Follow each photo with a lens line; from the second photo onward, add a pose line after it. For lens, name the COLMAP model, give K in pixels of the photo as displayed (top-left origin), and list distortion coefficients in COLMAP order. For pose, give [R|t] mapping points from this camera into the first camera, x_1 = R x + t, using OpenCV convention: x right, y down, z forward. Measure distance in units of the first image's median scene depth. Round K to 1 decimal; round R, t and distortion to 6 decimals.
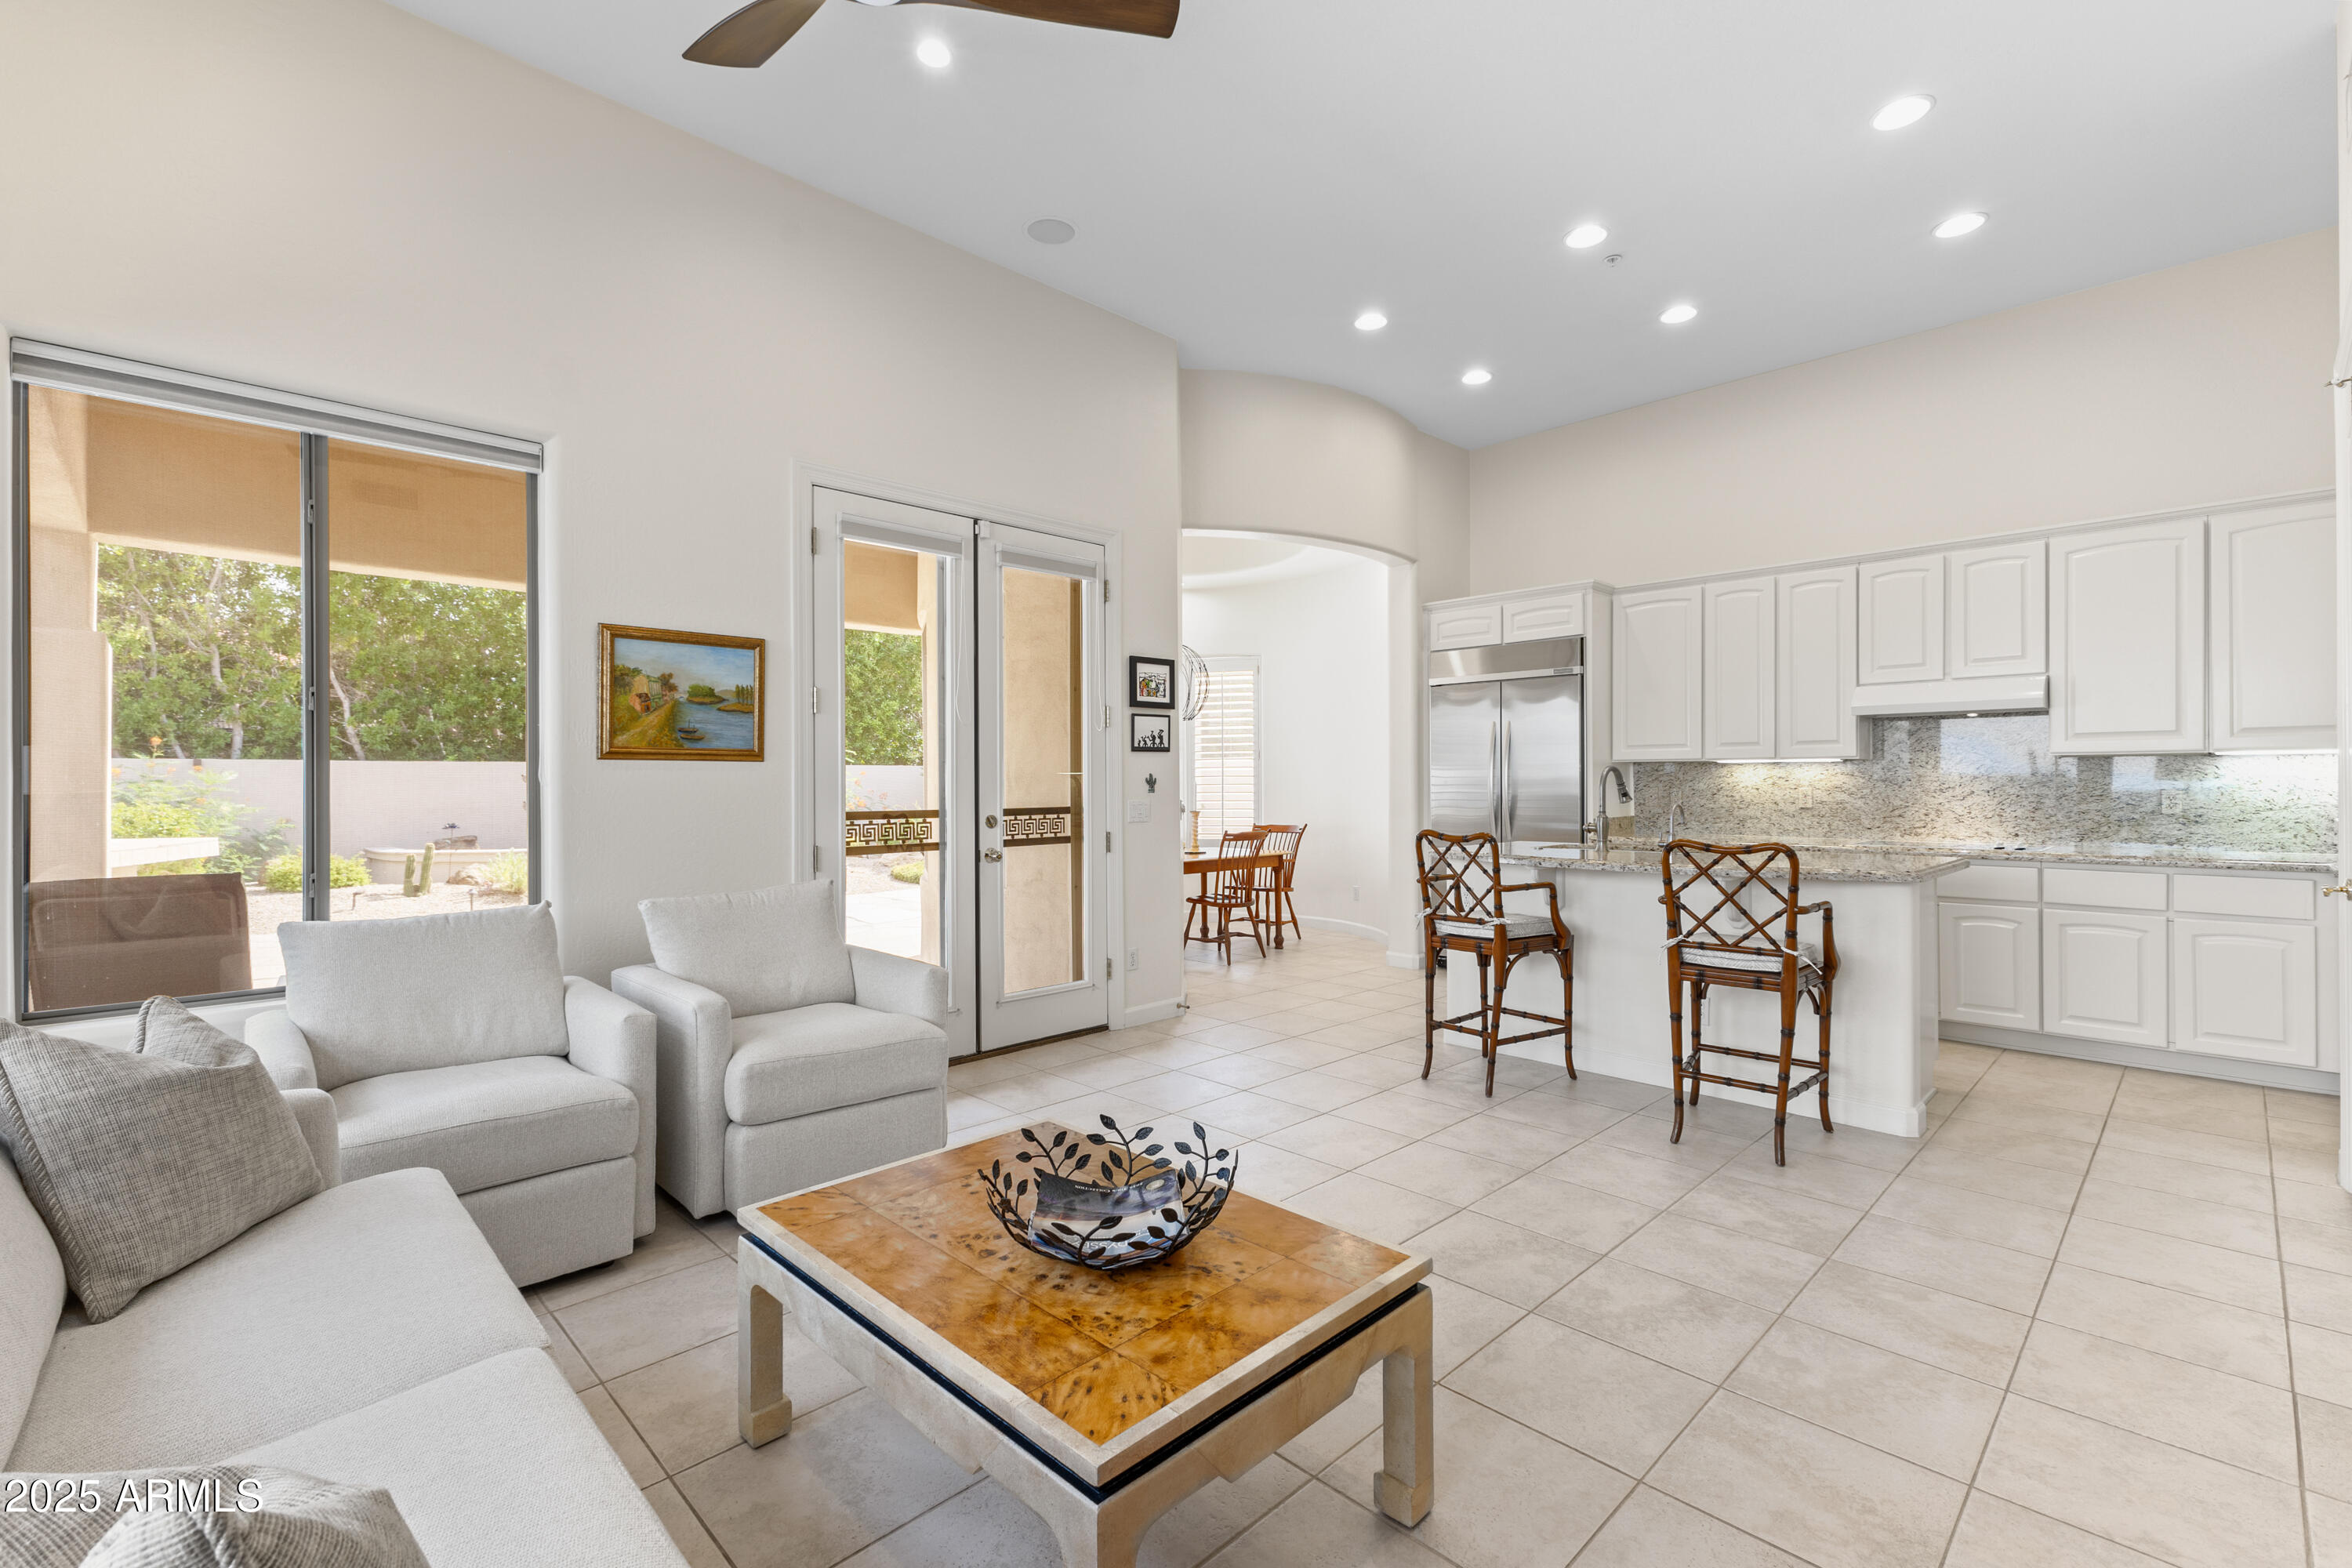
lens RADIAL K [[1014.2, 0, 1182.1], [0, 1014.2, 772.0], [0, 0, 1]] dist [0.005291, -0.000270]
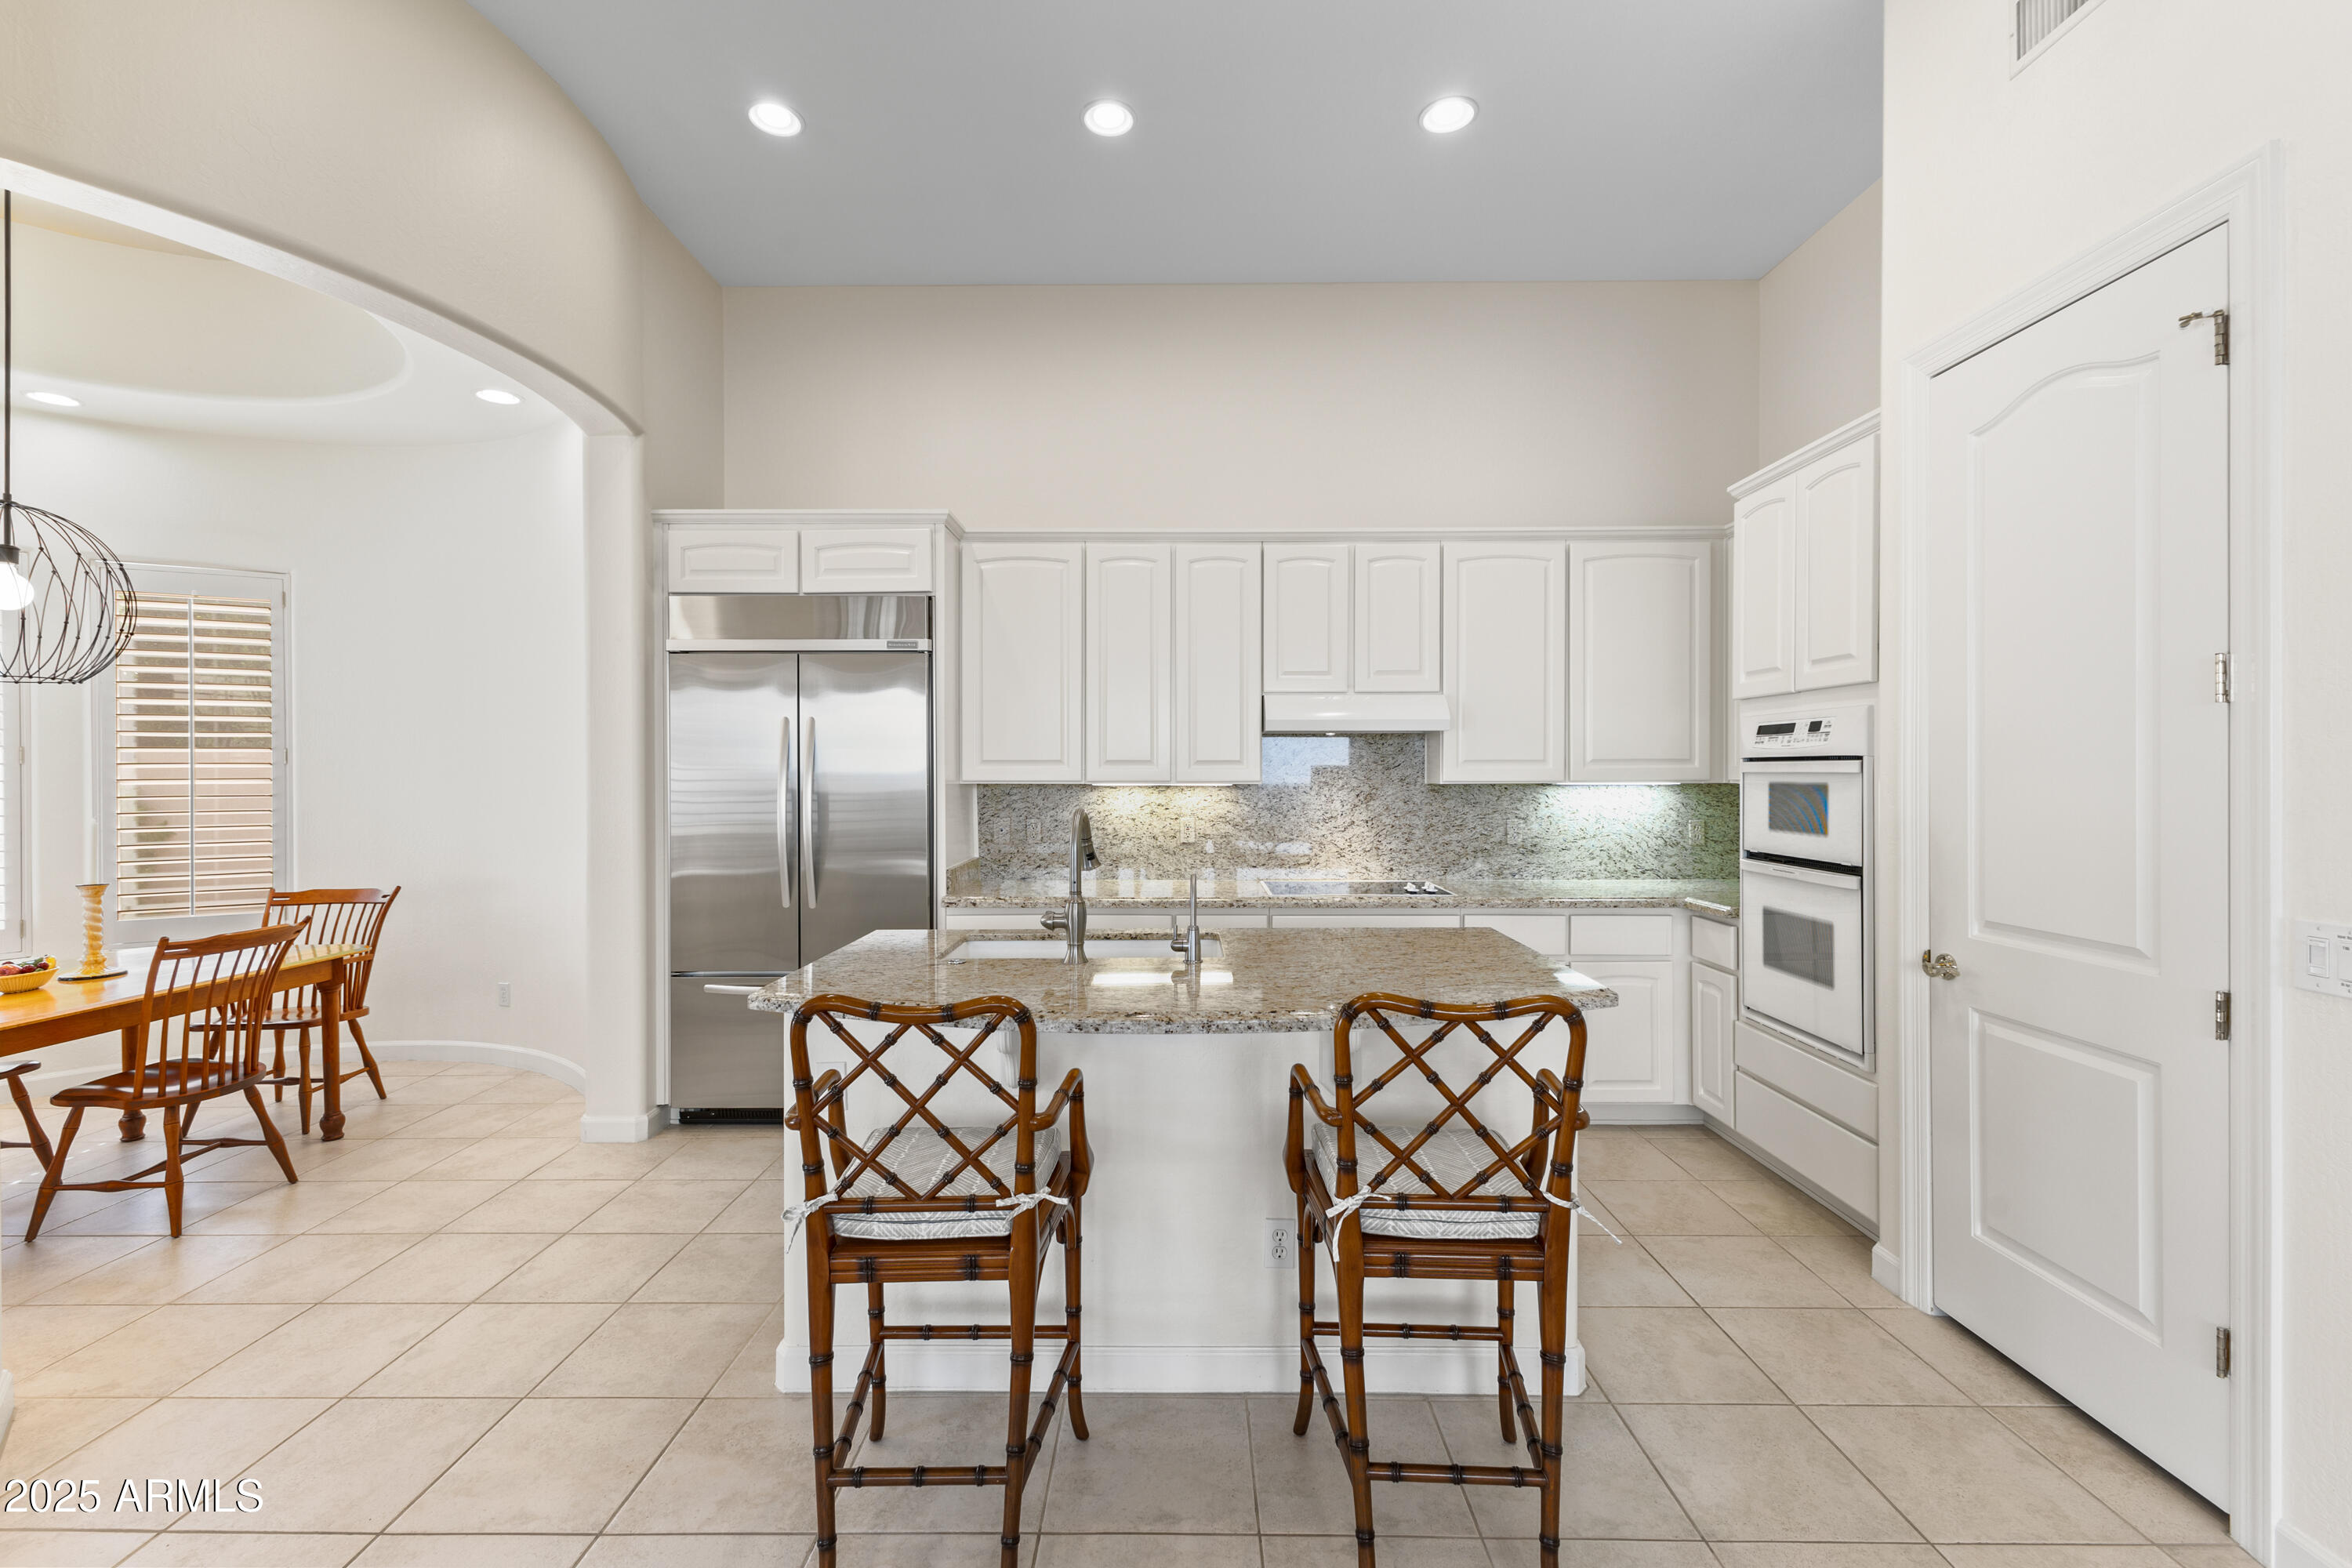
lens RADIAL K [[1014.2, 0, 1182.1], [0, 1014.2, 772.0], [0, 0, 1]] dist [0.005291, -0.000270]
pose [[0.709477, 0.000189, 0.704729, 0.046109], [-0.008796, 0.999924, 0.008587, -0.025364], [-0.704674, -0.012291, 0.709425, 0.409495]]
